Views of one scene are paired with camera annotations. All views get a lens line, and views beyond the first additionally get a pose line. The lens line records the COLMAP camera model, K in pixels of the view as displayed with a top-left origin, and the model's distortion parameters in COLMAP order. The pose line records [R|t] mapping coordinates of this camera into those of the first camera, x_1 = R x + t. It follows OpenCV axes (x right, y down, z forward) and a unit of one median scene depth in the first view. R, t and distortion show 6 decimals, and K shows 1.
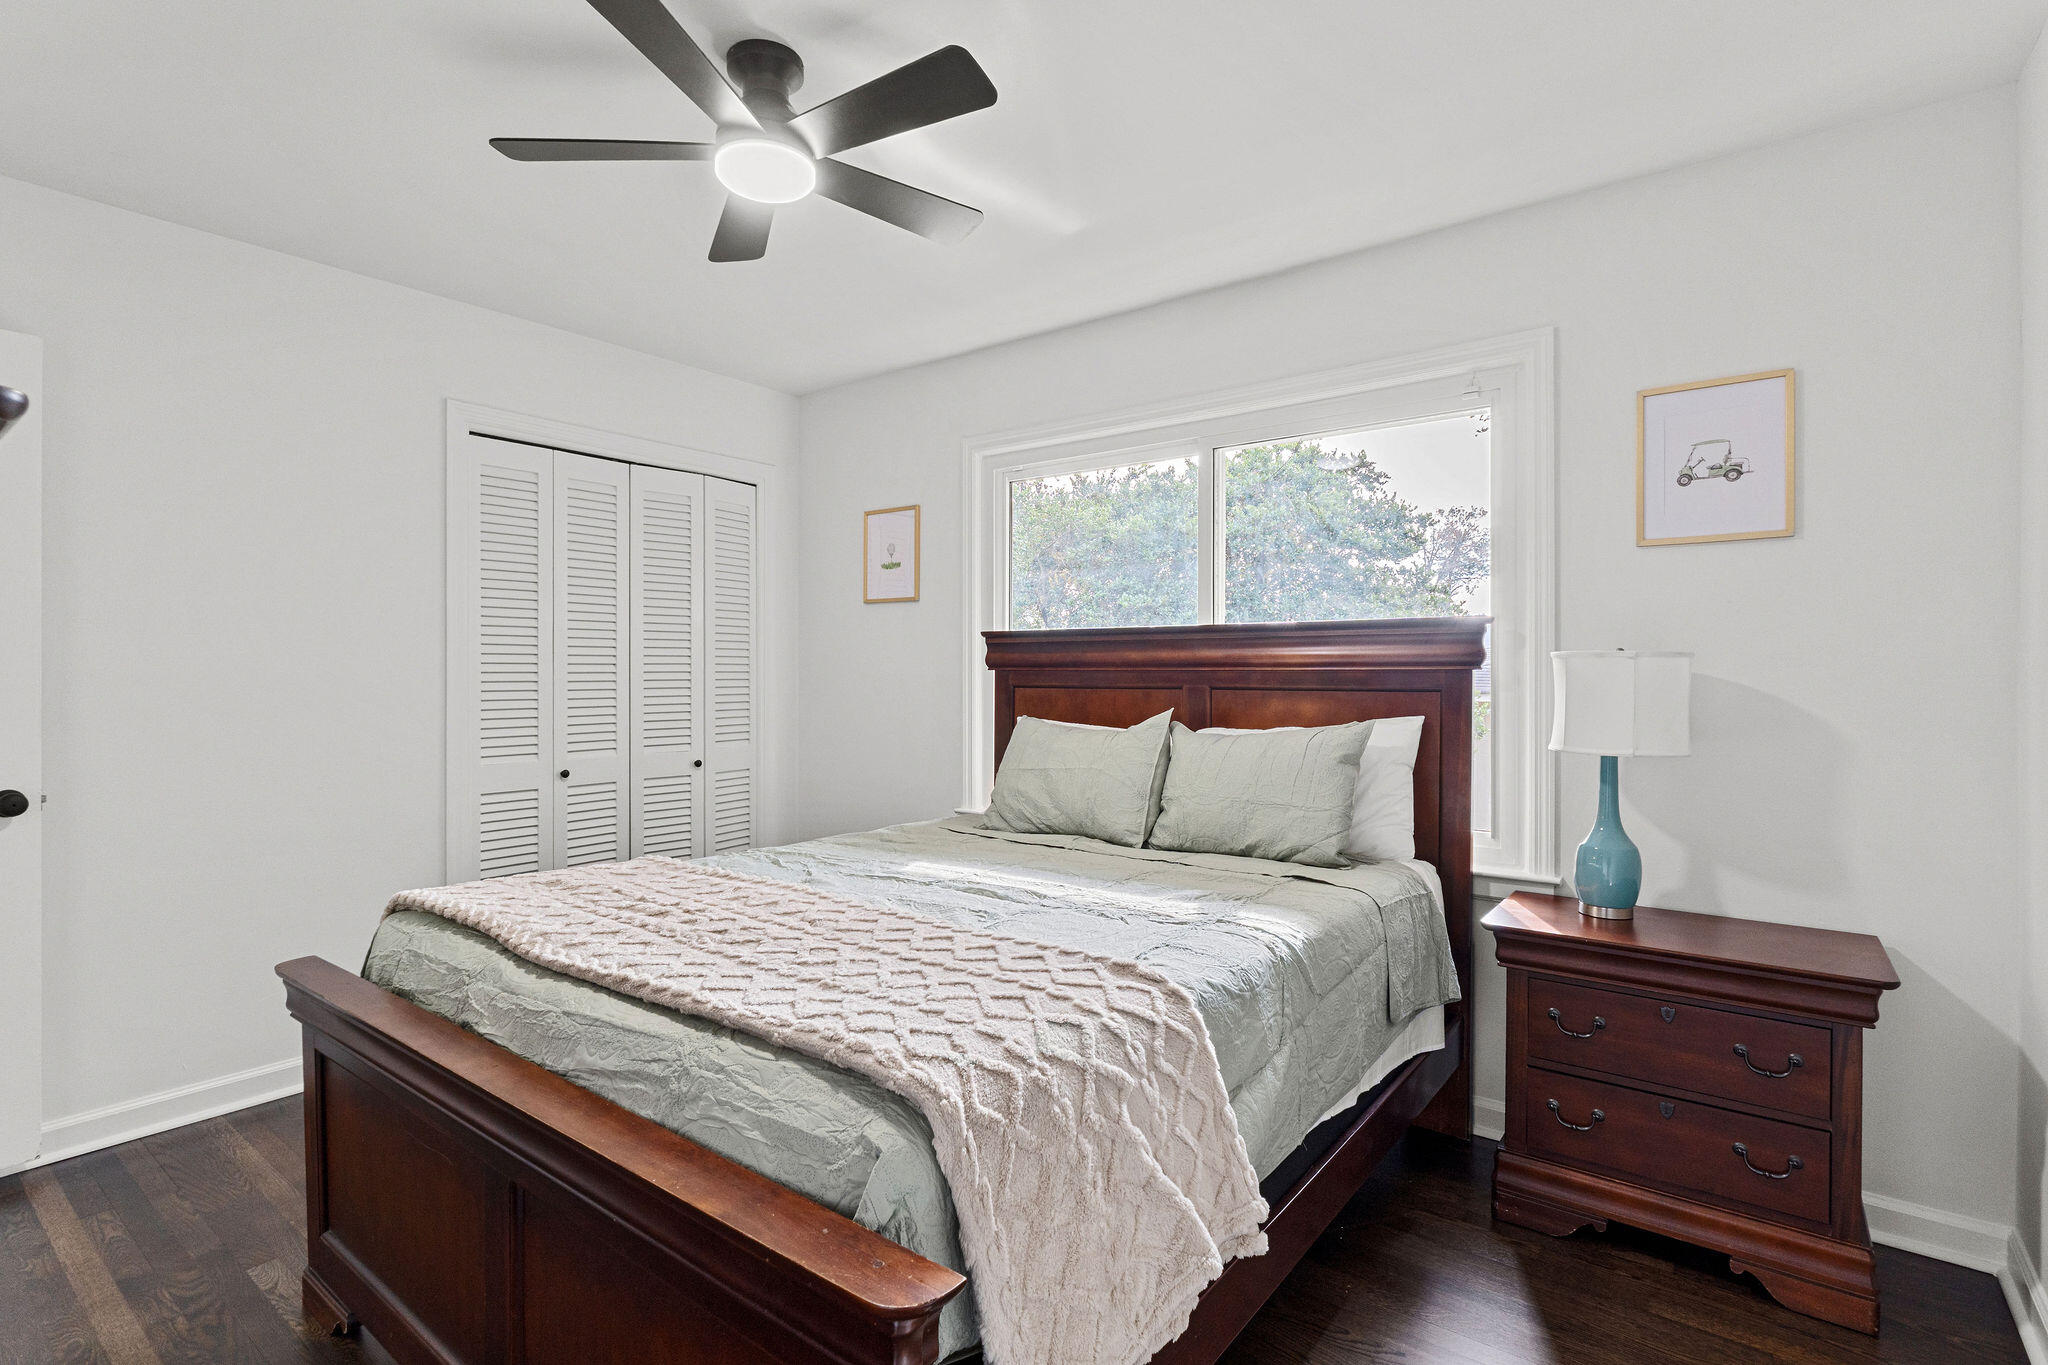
lens RADIAL K [[967.6, 0, 1022.4], [0, 967.6, 679.1], [0, 0, 1]] dist [-0.009387, 0.000572]
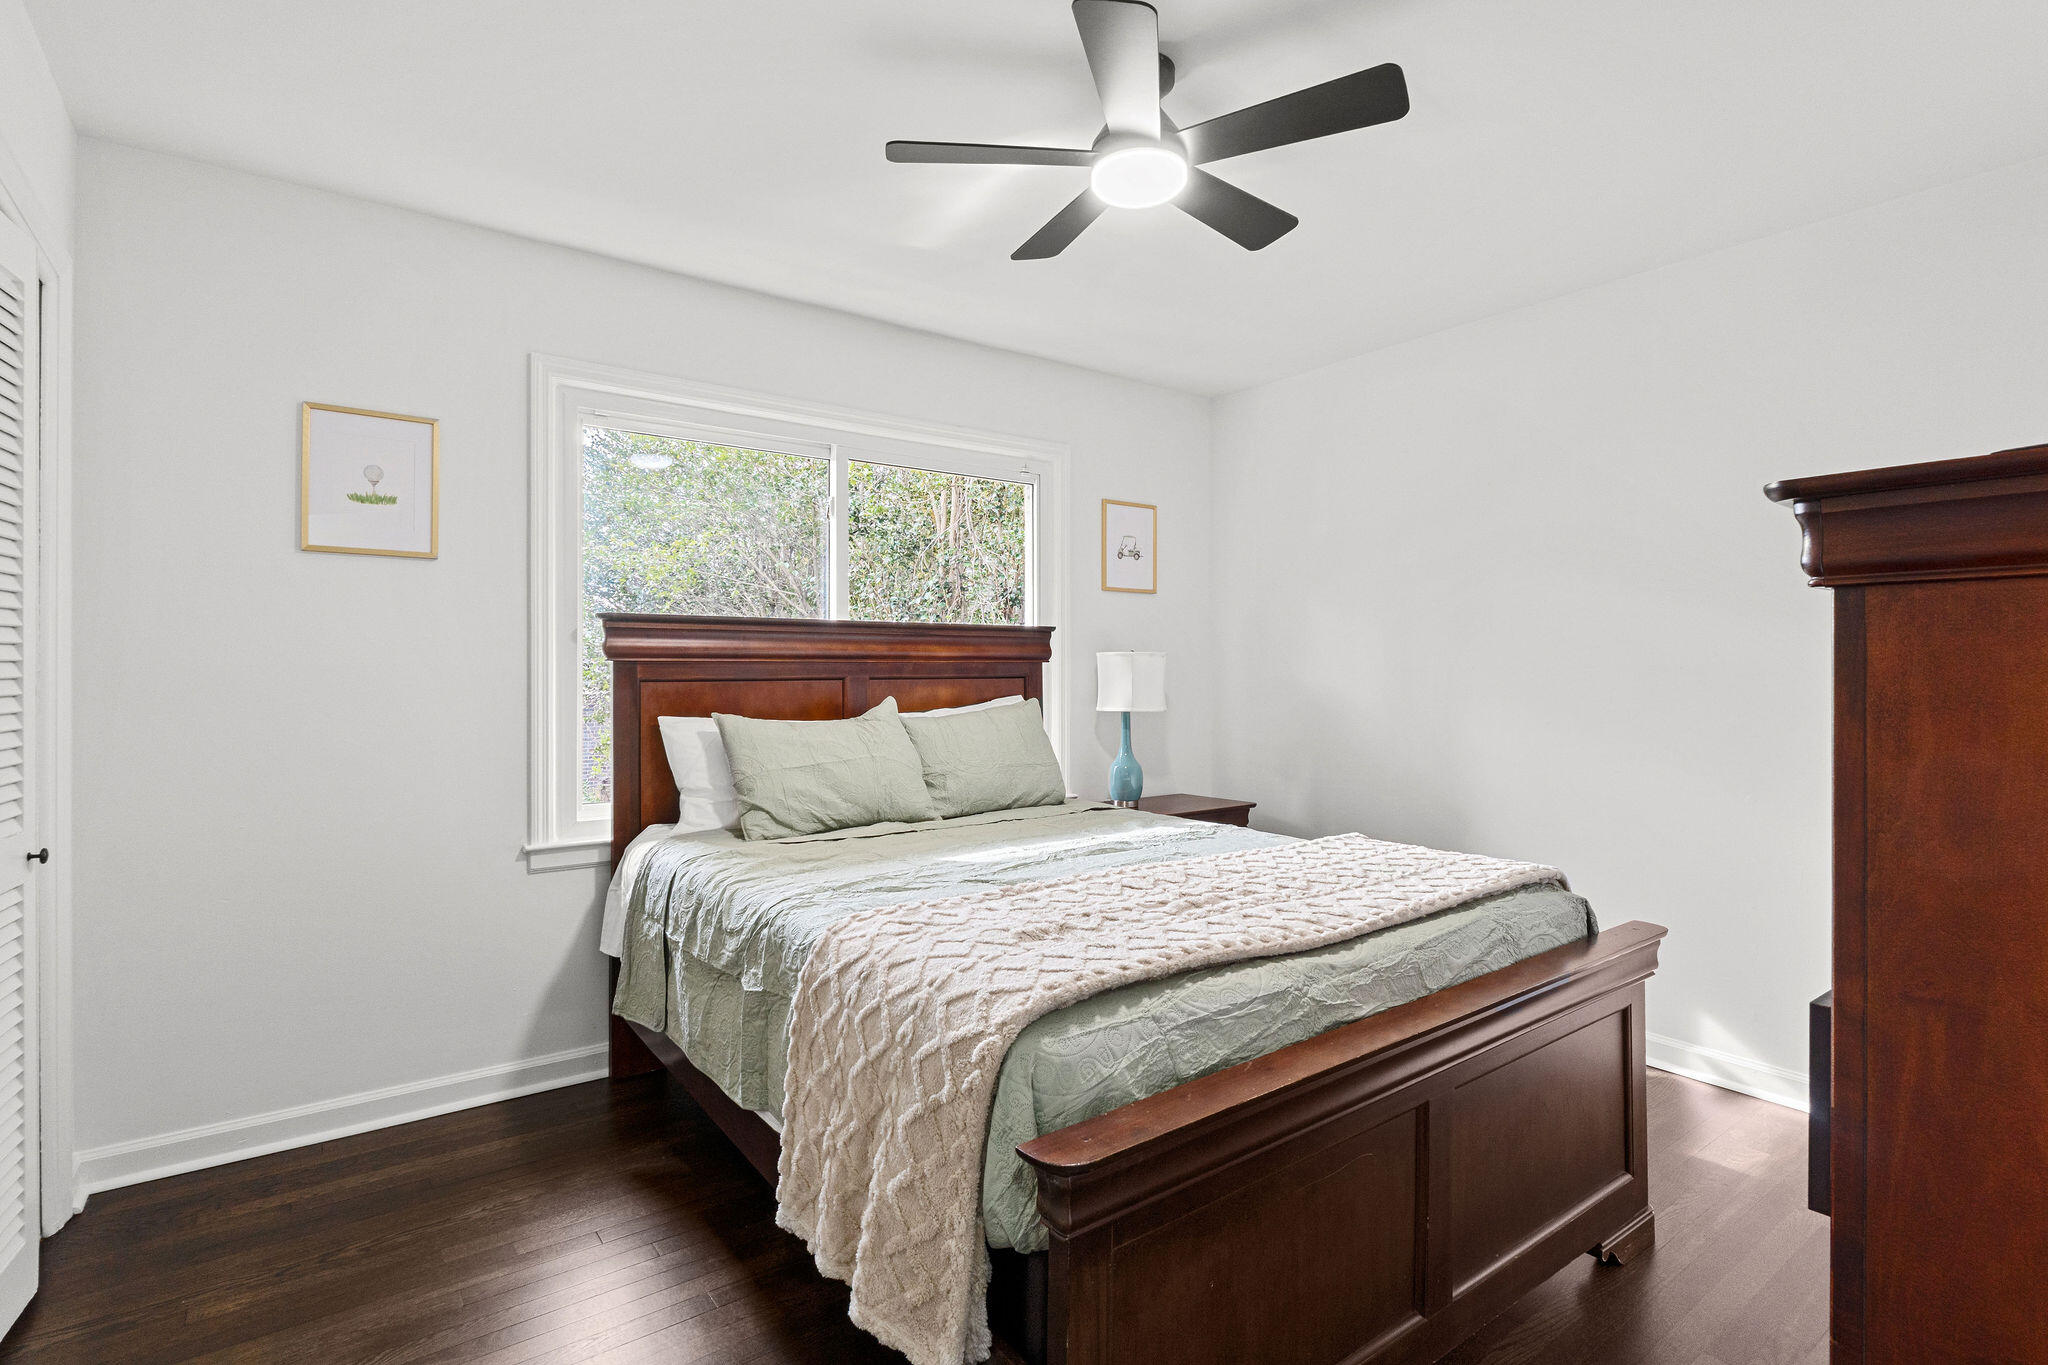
lens RADIAL K [[967.6, 0, 980.6], [0, 967.6, 669.8], [0, 0, 1]] dist [-0.009387, 0.000572]
pose [[0.291954, 0.003763, 0.956425, -0.982687], [0.015797, 0.999837, -0.008756, 0.013040], [-0.956302, 0.017665, 0.291847, 0.665316]]
